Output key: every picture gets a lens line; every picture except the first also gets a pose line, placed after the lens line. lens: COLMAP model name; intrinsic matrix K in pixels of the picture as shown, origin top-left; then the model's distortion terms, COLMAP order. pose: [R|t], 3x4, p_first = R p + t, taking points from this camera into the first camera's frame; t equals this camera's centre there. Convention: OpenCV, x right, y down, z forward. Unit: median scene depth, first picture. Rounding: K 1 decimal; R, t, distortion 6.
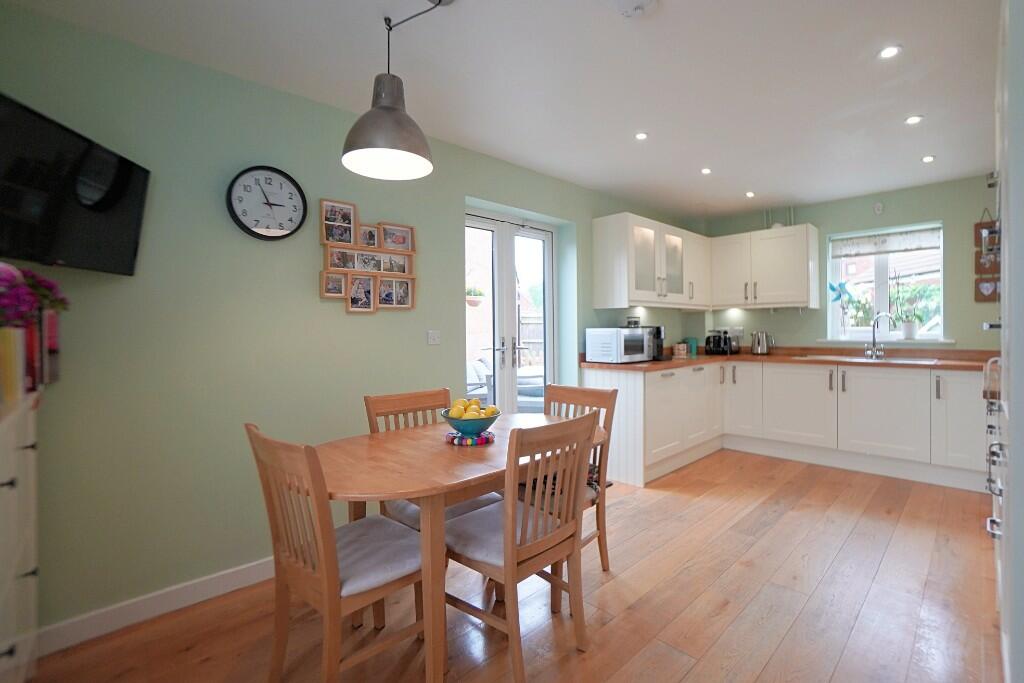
lens RADIAL K [[469.2, 0, 527.8], [0, 469.2, 332.7], [0, 0, 1]] dist [-0.062395, 0.024883]
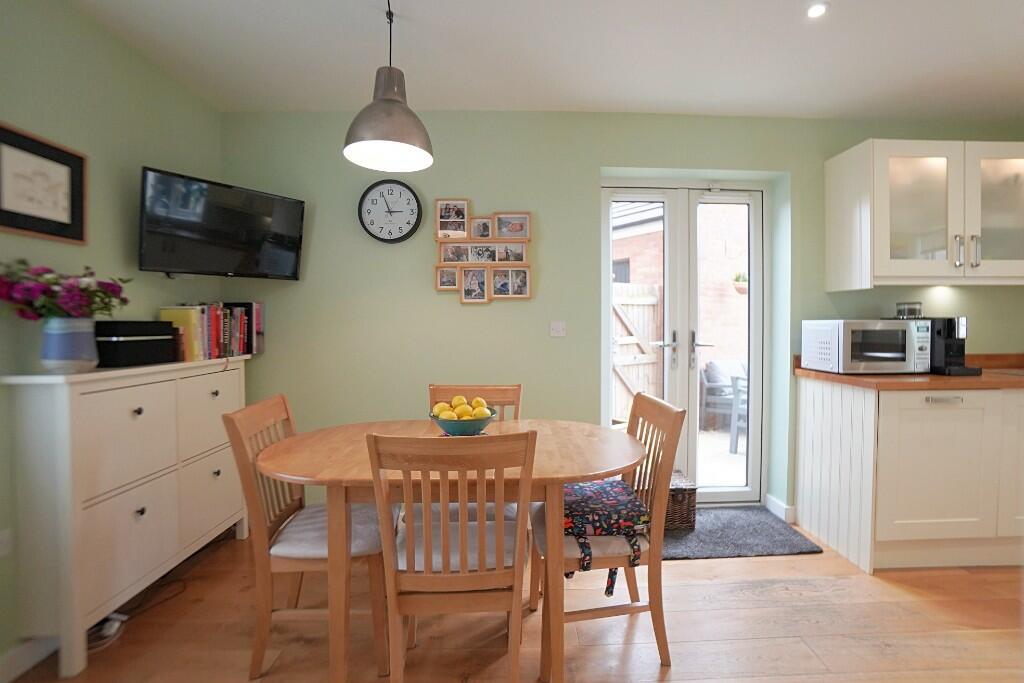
lens RADIAL K [[469.2, 0, 527.8], [0, 469.2, 332.7], [0, 0, 1]] dist [-0.062395, 0.024883]
pose [[0.732813, 0.020867, -0.680109, 0.409125], [-0.009864, 0.999750, 0.020047, -0.000757], [0.680358, -0.007982, 0.732836, 0.304592]]
